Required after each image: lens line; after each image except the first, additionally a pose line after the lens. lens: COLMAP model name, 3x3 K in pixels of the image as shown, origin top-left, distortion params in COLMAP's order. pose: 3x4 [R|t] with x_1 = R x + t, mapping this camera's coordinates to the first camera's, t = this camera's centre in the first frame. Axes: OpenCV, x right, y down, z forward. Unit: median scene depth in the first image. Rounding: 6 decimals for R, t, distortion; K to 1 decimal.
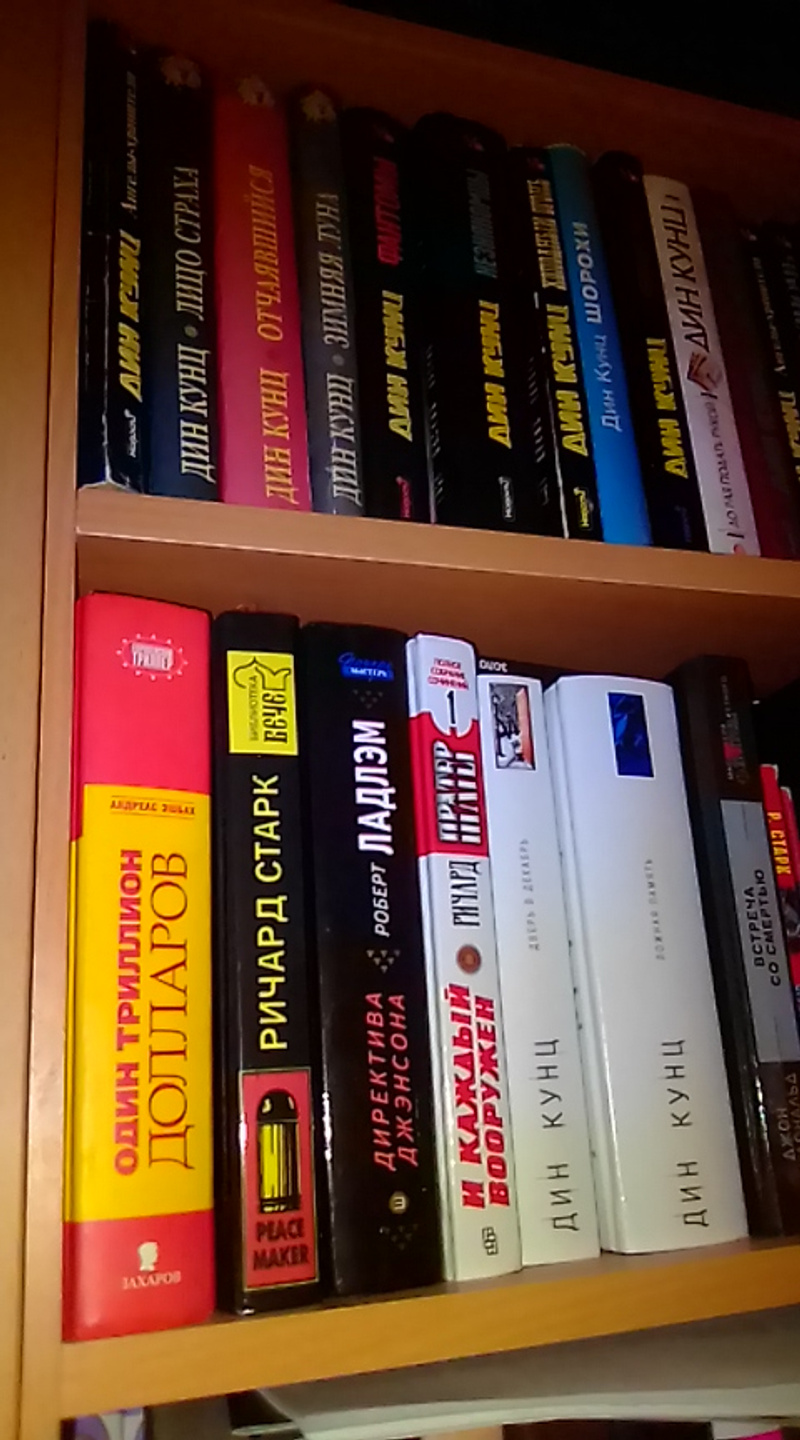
lens RADIAL K [[1182.8, 0, 400.0], [0, 1182.8, 720.0], [0, 0, 1]] dist [0.041561, -0.116666]
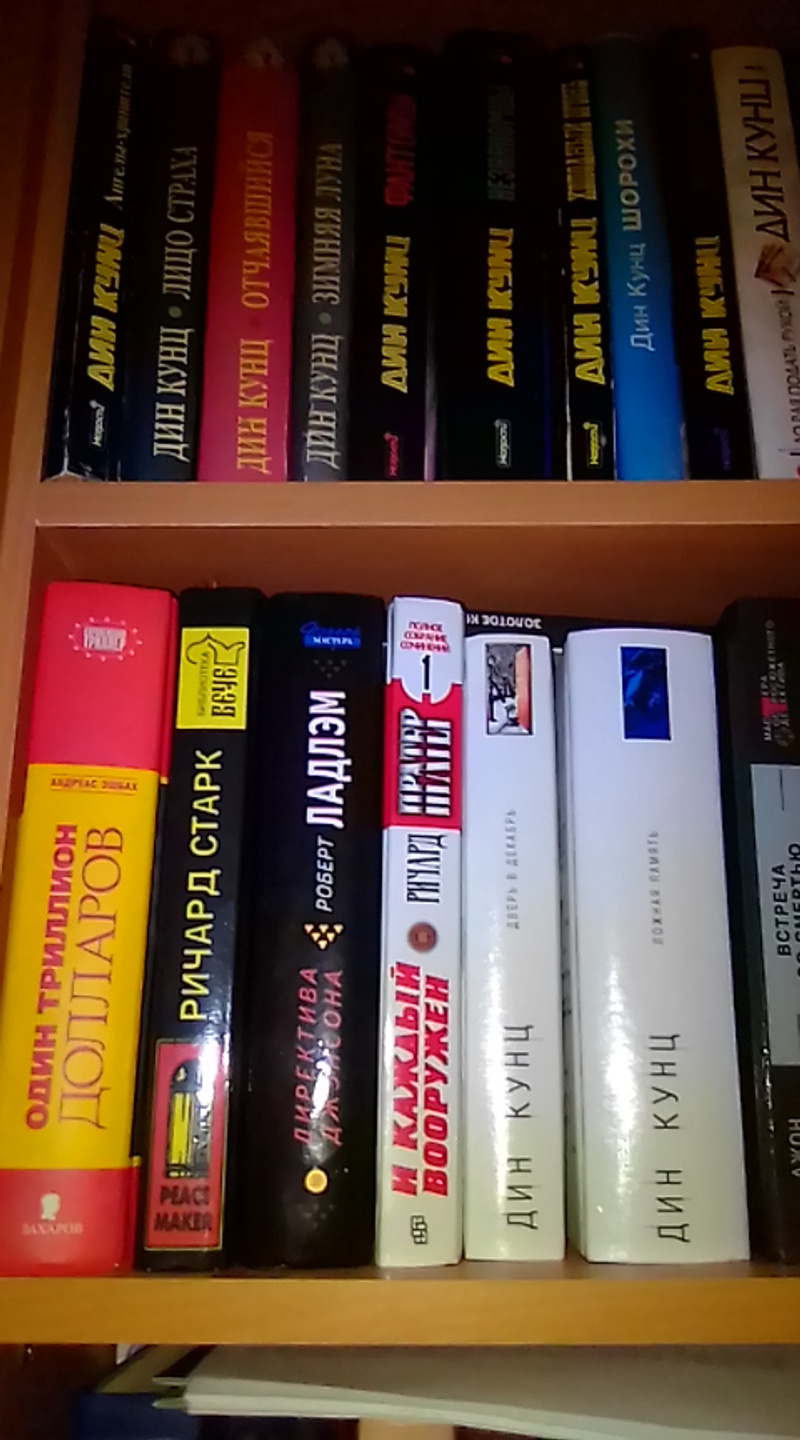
lens RADIAL K [[1182.8, 0, 400.0], [0, 1182.8, 720.0], [0, 0, 1]] dist [0.041561, -0.116666]
pose [[0.937422, -0.025971, -0.347225, 0.363648], [0.041773, 0.998400, 0.038099, -0.010080], [0.345680, -0.050219, 0.937007, 0.101544]]
